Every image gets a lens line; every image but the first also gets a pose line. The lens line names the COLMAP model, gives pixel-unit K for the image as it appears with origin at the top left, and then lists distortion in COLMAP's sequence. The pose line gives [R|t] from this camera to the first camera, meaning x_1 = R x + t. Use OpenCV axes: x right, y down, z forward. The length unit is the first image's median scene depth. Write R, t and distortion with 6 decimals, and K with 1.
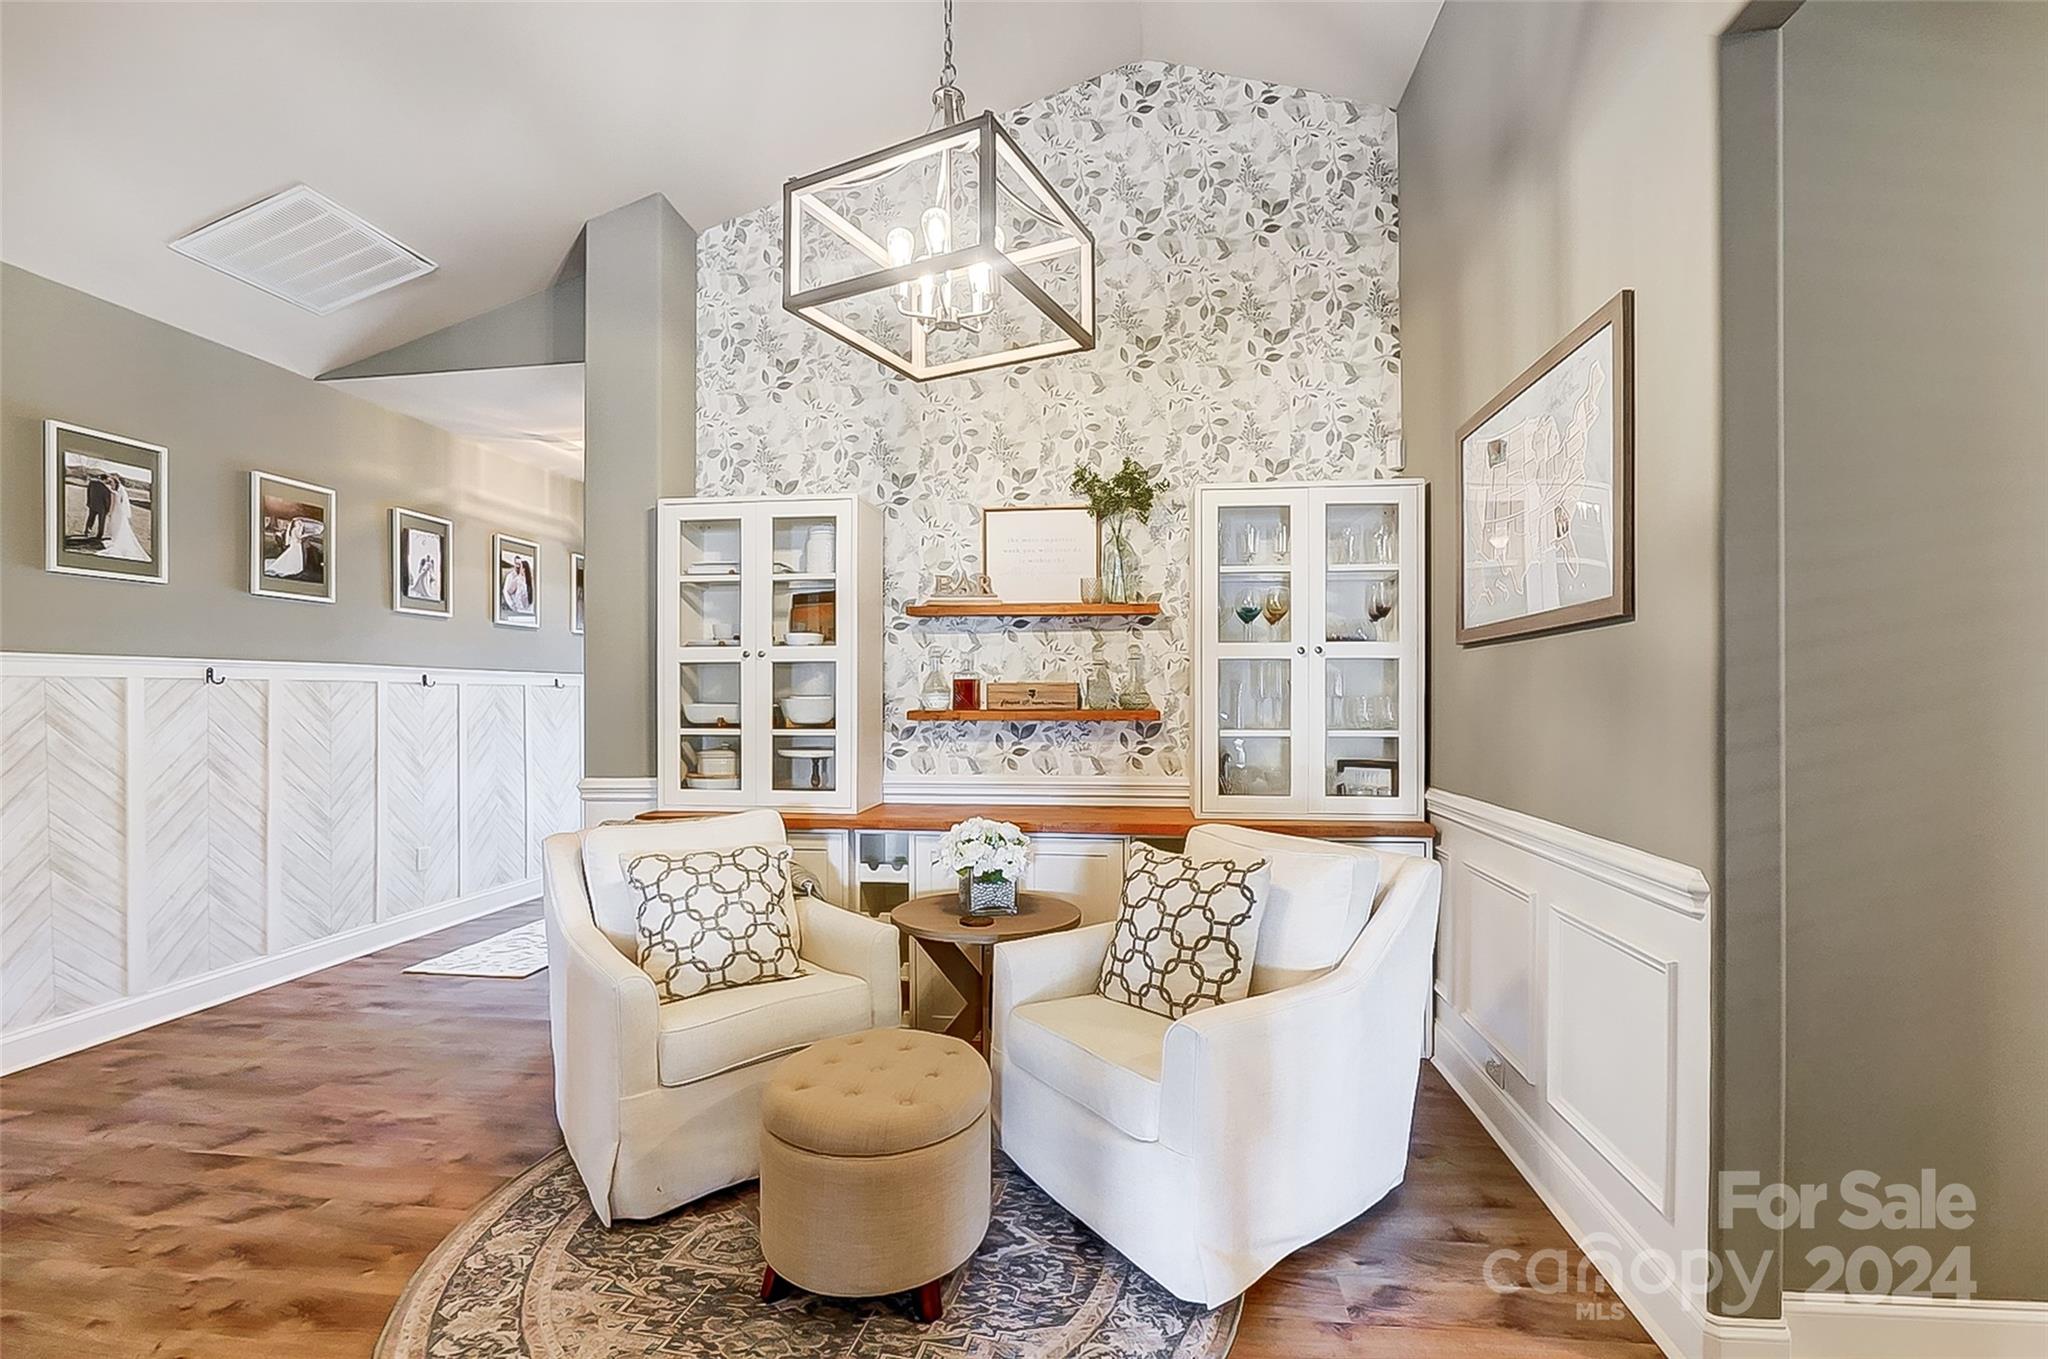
lens RADIAL K [[887.5, 0, 1032.3], [0, 887.5, 701.6], [0, 0, 1]] dist [-0.024694, 0.000978]
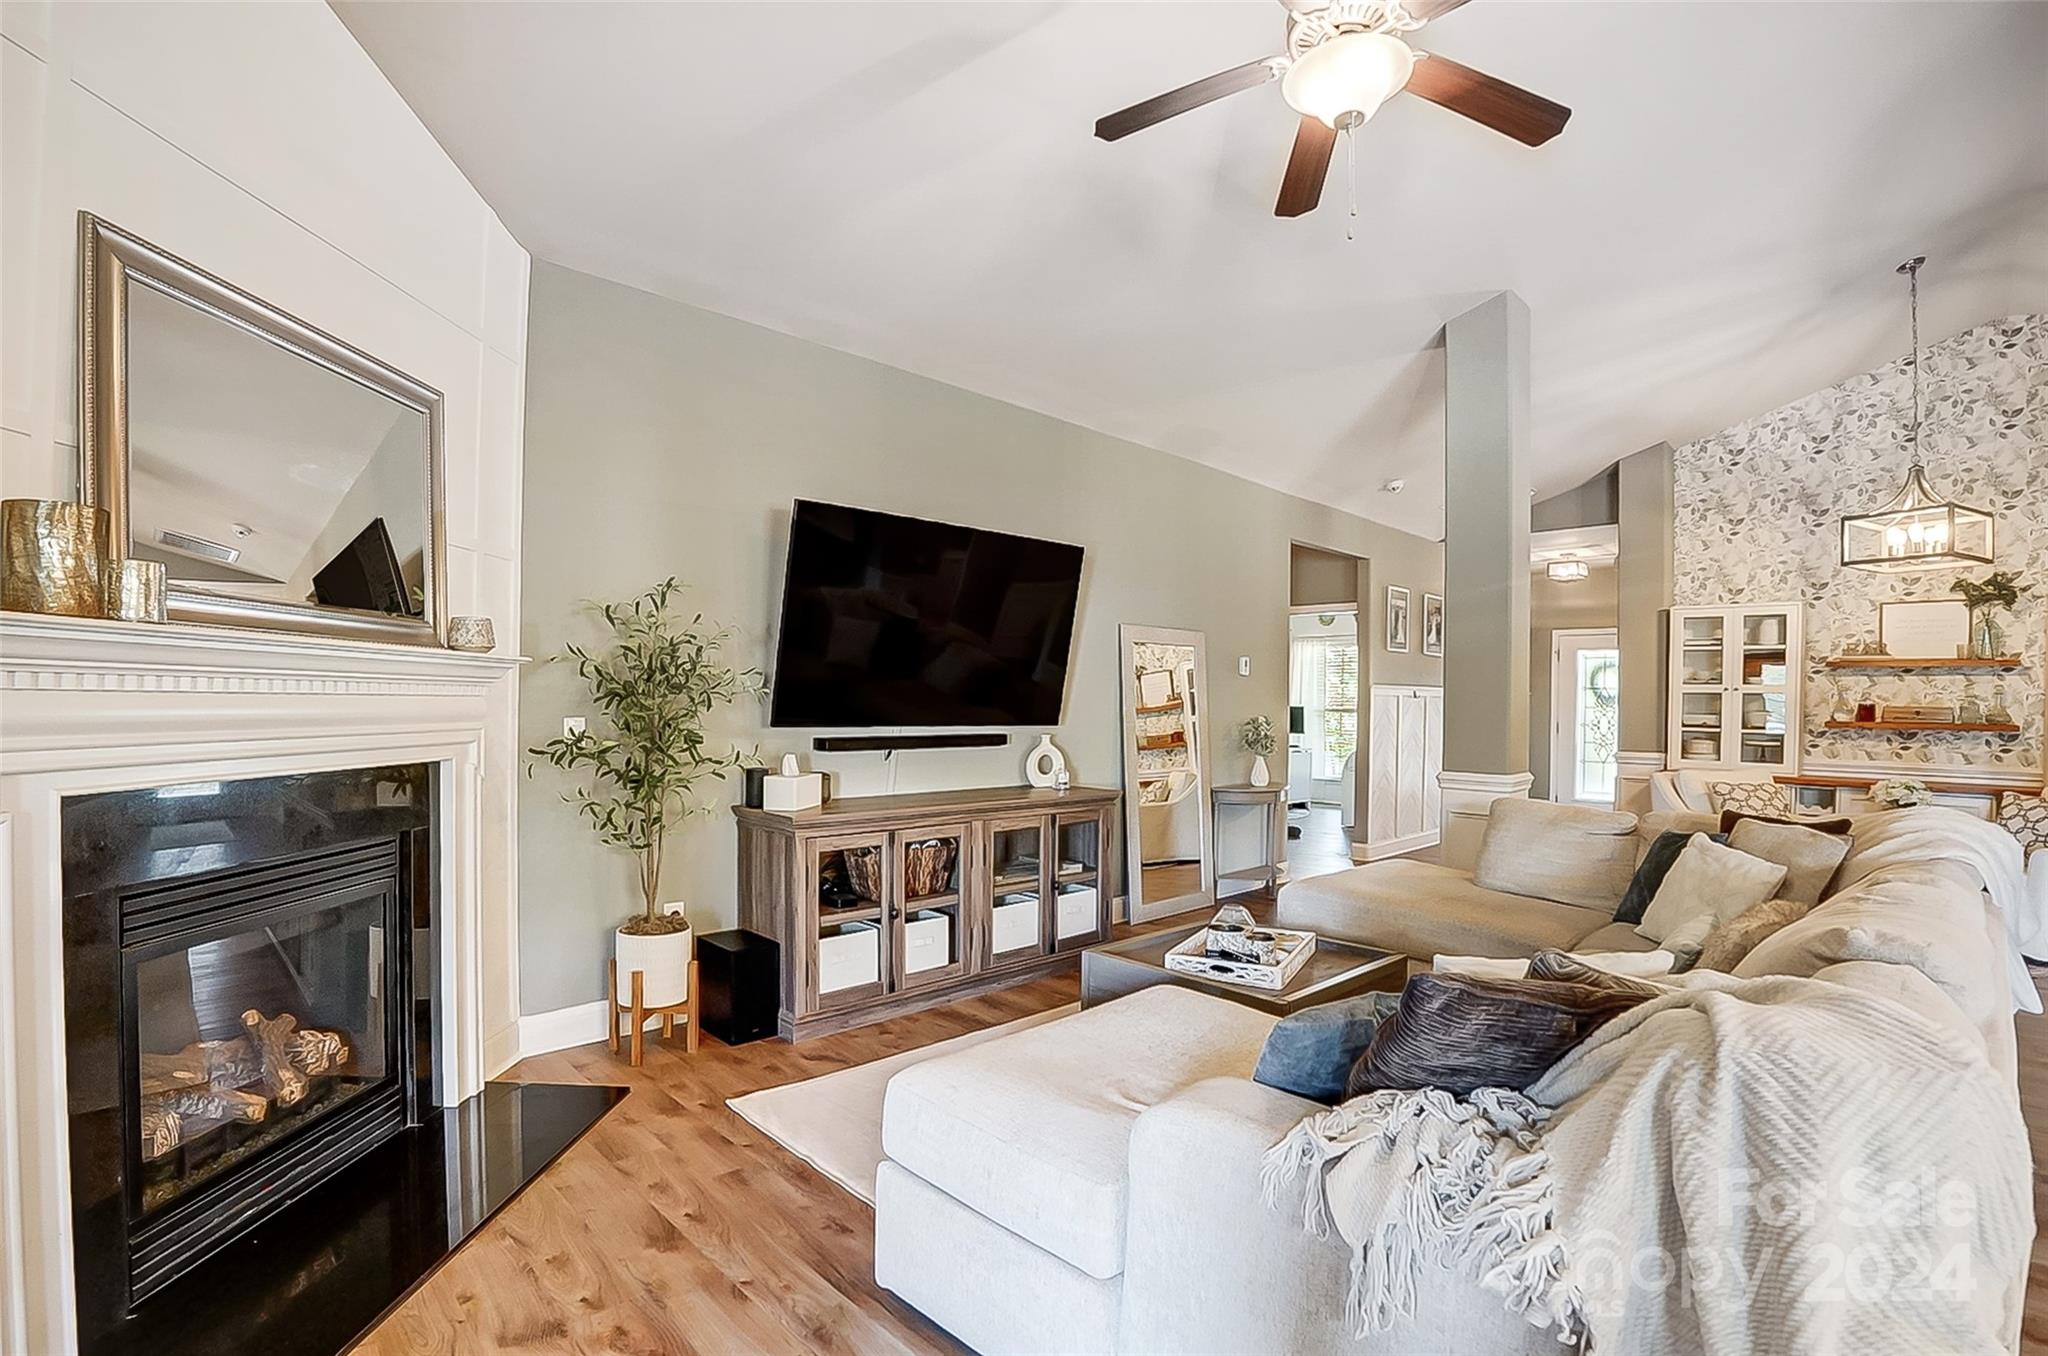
lens RADIAL K [[933.8, 0, 1042.1], [0, 933.8, 705.1], [0, 0, 1]] dist [-0.072454, 0.014594]
pose [[0.781022, 0.019273, -0.624207, -0.254195], [-0.020438, 0.999777, 0.005296, 0.000330], [0.624169, 0.008621, 0.781241, -1.330118]]
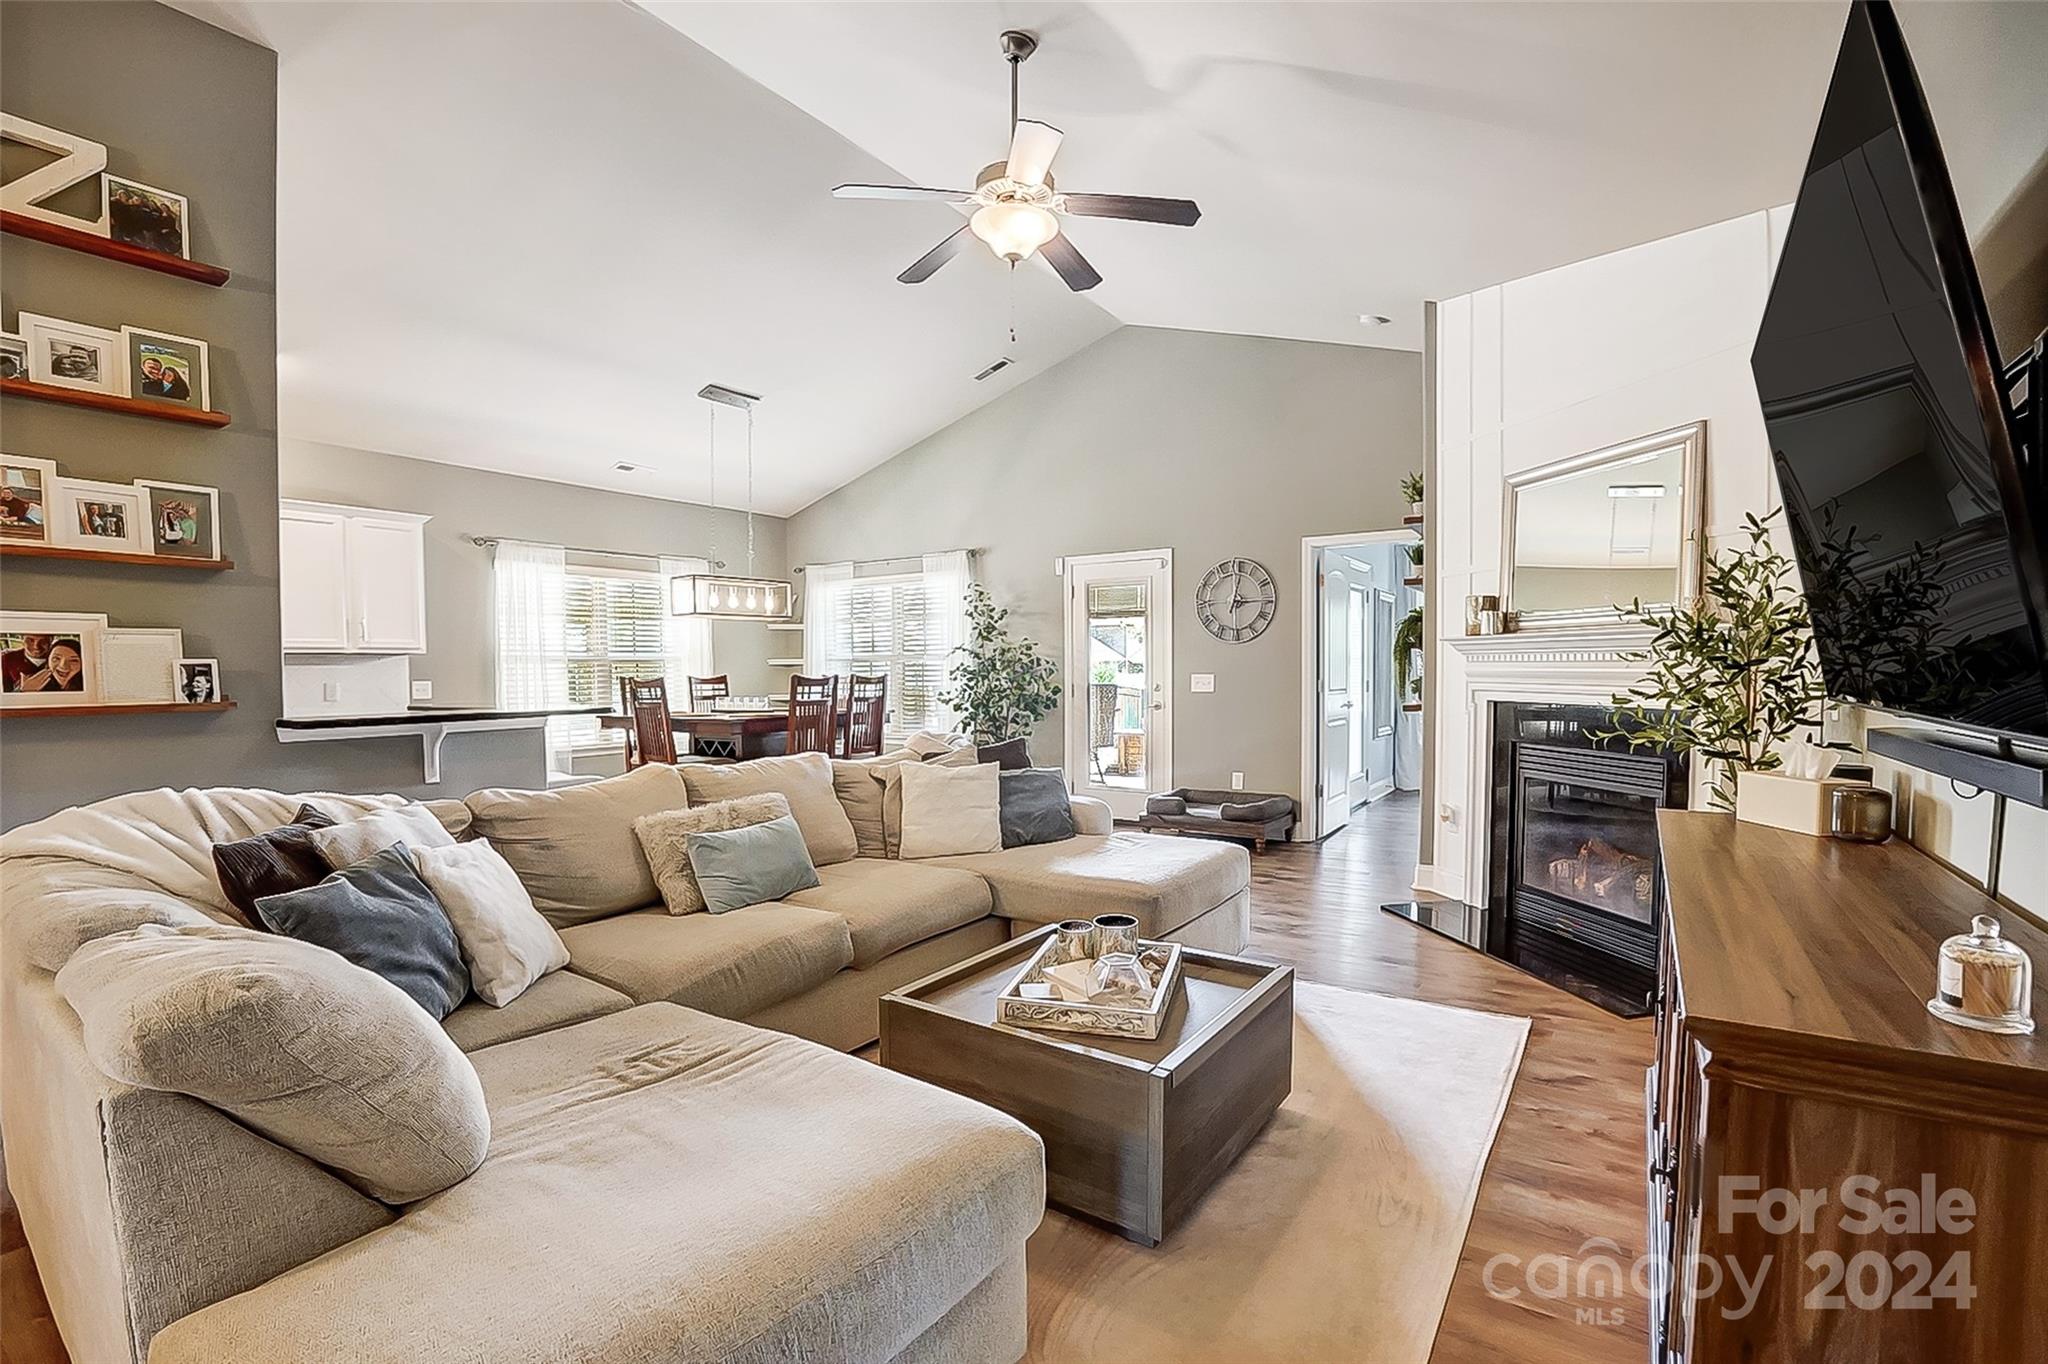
lens RADIAL K [[904.8, 0, 1029.4], [0, 904.8, 702.3], [0, 0, 1]] dist [-0.063645, 0.013290]
pose [[-0.891830, -0.007707, 0.452304, -0.899398], [0.011147, 0.999177, 0.039005, 0.006518], [-0.452232, 0.039828, -0.891010, 0.066612]]
